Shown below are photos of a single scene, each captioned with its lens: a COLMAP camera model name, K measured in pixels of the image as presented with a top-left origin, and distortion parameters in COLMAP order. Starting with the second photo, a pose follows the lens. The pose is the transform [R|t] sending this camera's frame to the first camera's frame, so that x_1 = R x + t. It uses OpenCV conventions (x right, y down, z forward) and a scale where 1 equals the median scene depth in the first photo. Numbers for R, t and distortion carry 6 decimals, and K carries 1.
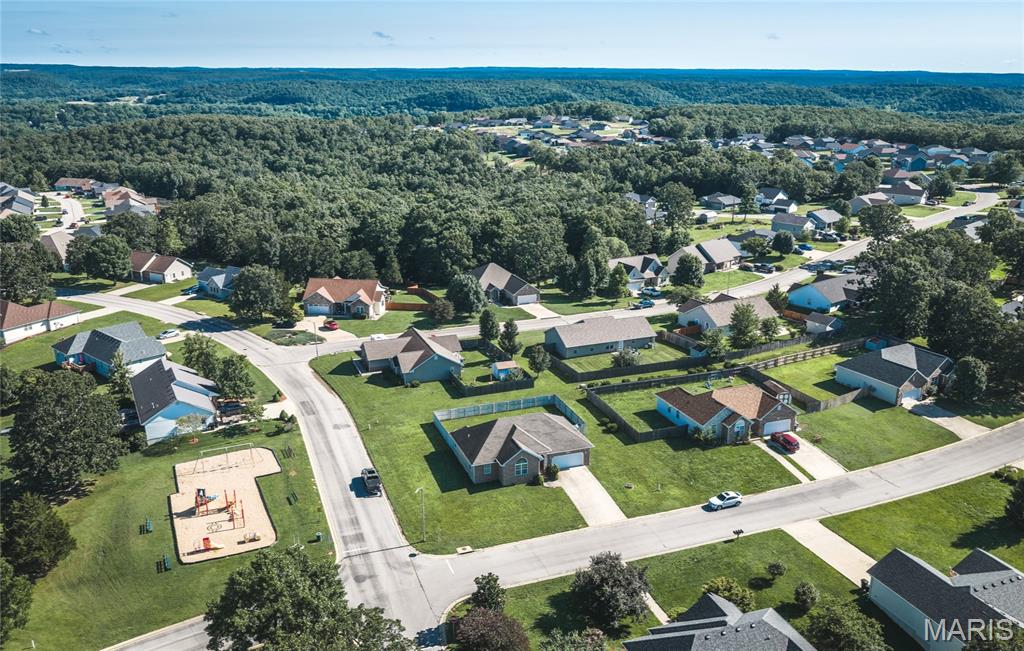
lens RADIAL K [[841.7, 0, 512.0], [0, 841.7, 325.5], [0, 0, 1]] dist [0.004950, -0.008551]
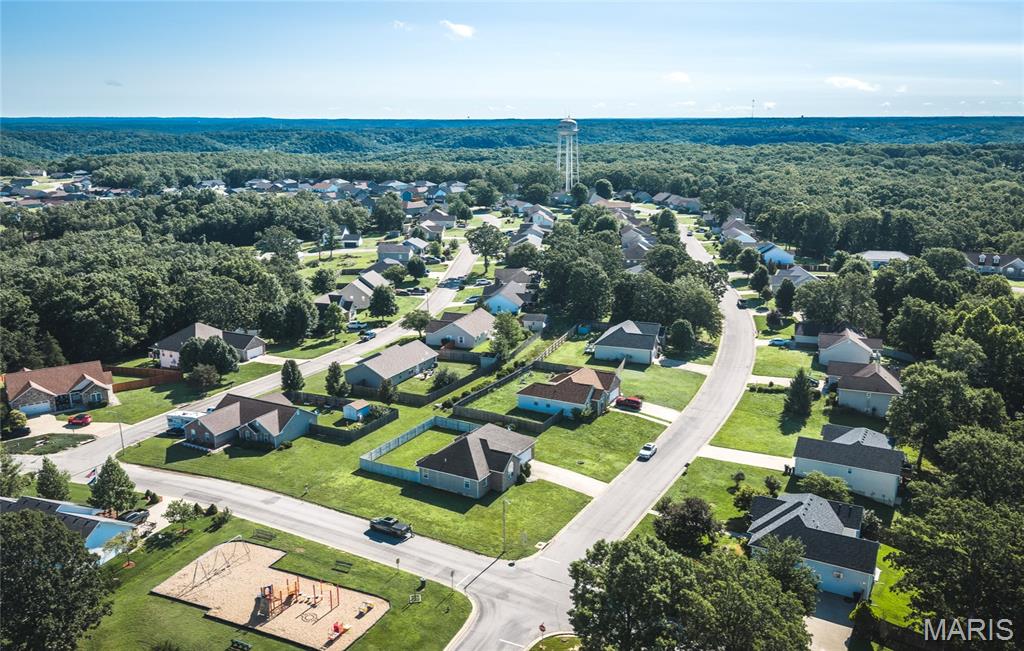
lens RADIAL K [[841.7, 0, 512.0], [0, 841.7, 325.5], [0, 0, 1]] dist [0.004950, -0.008551]
pose [[0.758491, -0.162534, 0.631089, -0.475449], [0.195295, 0.980583, 0.017825, -0.027798], [-0.621732, 0.109729, 0.775505, 0.088058]]
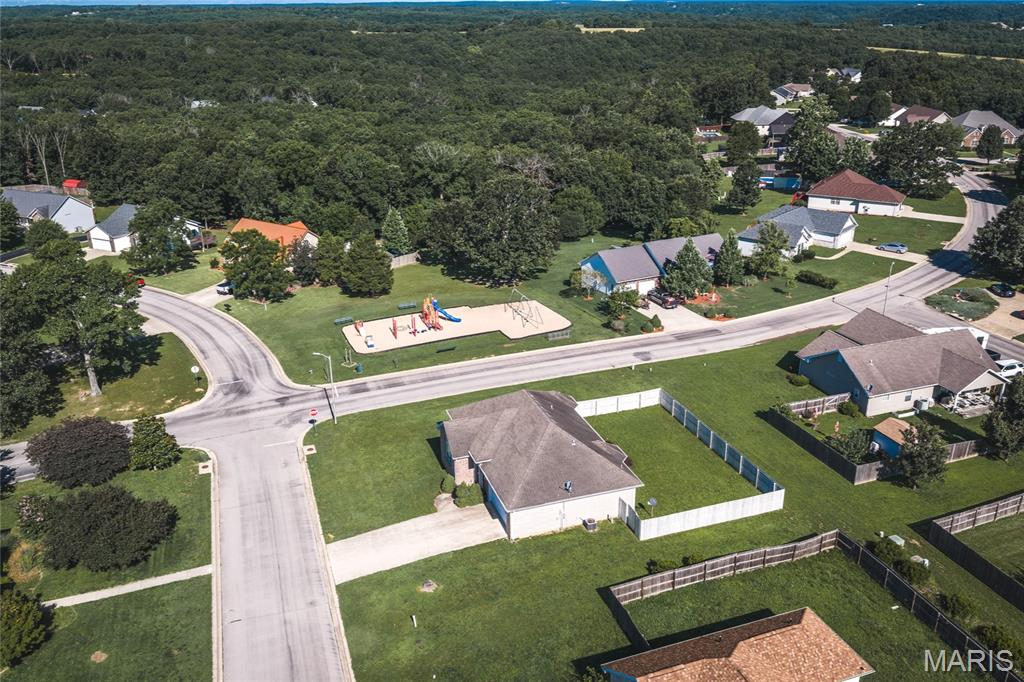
lens RADIAL K [[834.3, 0, 512.0], [0, 834.3, 341.0], [0, 0, 1]] dist [0.007348, -0.007870]
pose [[-0.015626, 0.372978, -0.927709, 0.415743], [-0.282041, 0.888501, 0.361965, -0.110032], [0.959275, 0.267308, 0.091312, 0.701375]]
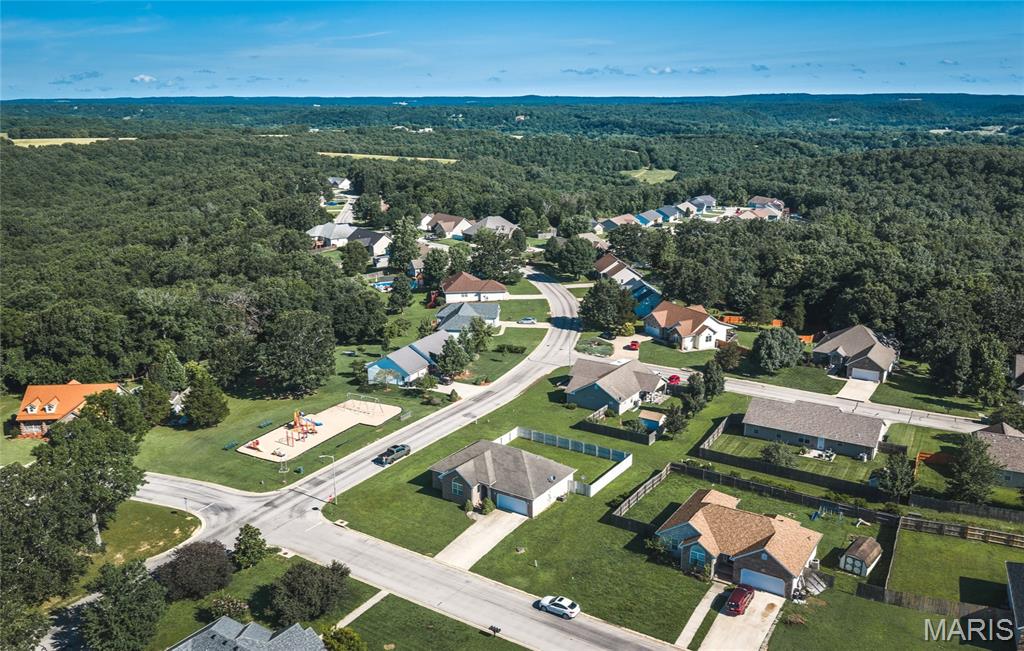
lens RADIAL K [[841.7, 0, 512.0], [0, 841.7, 325.5], [0, 0, 1]] dist [0.004950, -0.008551]
pose [[0.590704, 0.204188, -0.780625, 0.583869], [-0.228696, 0.970147, 0.080706, -0.085732], [0.773800, 0.130853, 0.619767, 0.287397]]
